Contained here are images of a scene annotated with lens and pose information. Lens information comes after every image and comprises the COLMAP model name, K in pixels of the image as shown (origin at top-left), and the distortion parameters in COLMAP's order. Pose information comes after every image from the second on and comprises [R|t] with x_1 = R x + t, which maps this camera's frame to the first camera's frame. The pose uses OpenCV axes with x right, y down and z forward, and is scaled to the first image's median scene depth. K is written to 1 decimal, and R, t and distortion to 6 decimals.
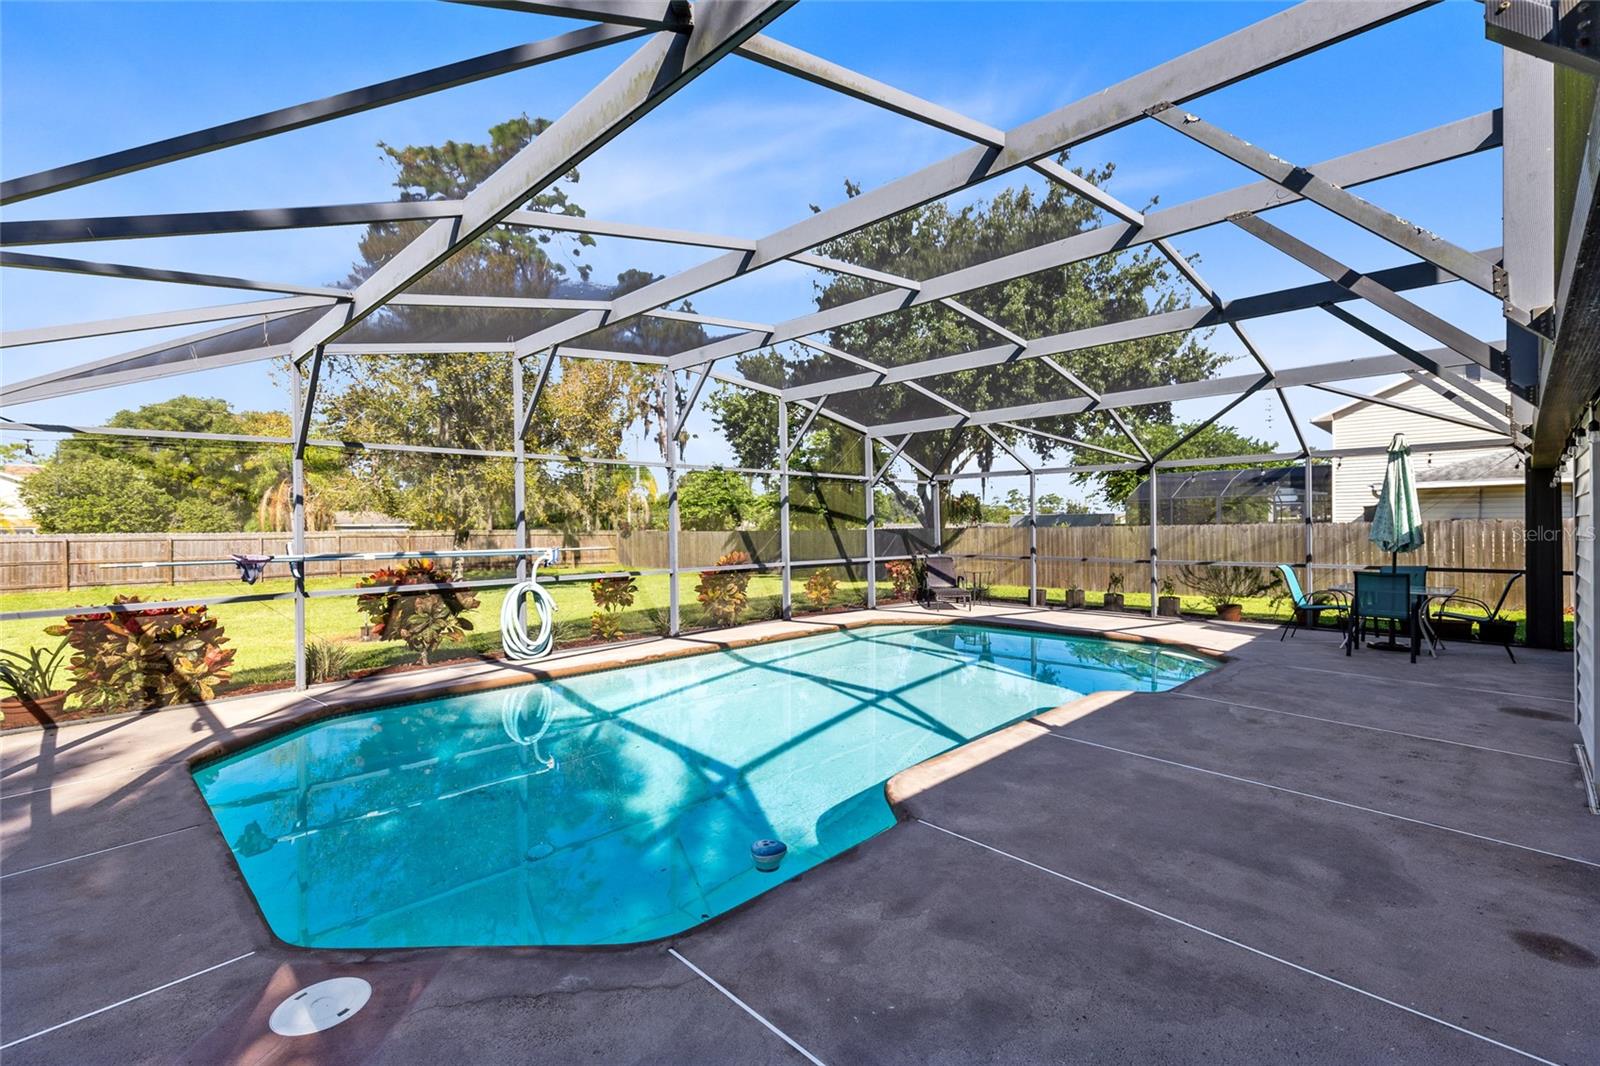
lens RADIAL K [[719.4, 0, 801.3], [0, 719.4, 528.7], [0, 0, 1]] dist [0.004083, 0.000337]
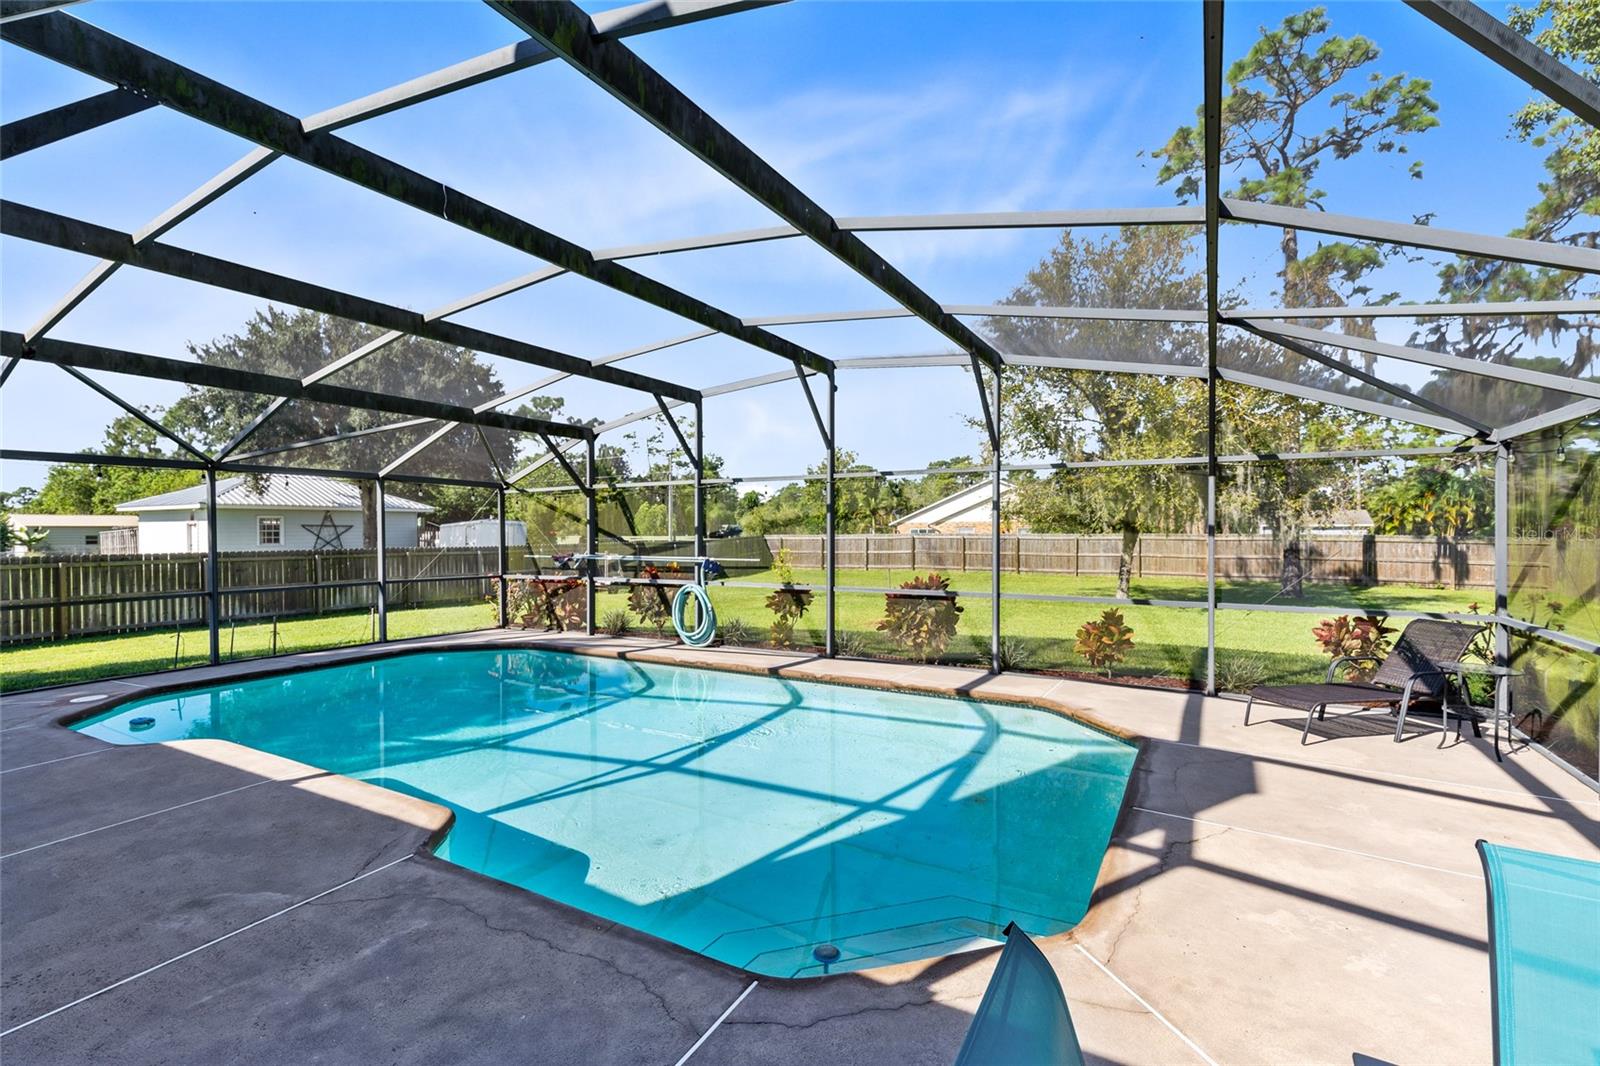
lens RADIAL K [[719.4, 0, 804.8], [0, 719.4, 532.3], [0, 0, 1]] dist [0.004083, 0.000337]
pose [[0.257813, 0.010544, -0.966137, 1.484105], [-0.001718, 0.999944, 0.010454, -0.049861], [0.966193, -0.001035, 0.257816, 1.490694]]
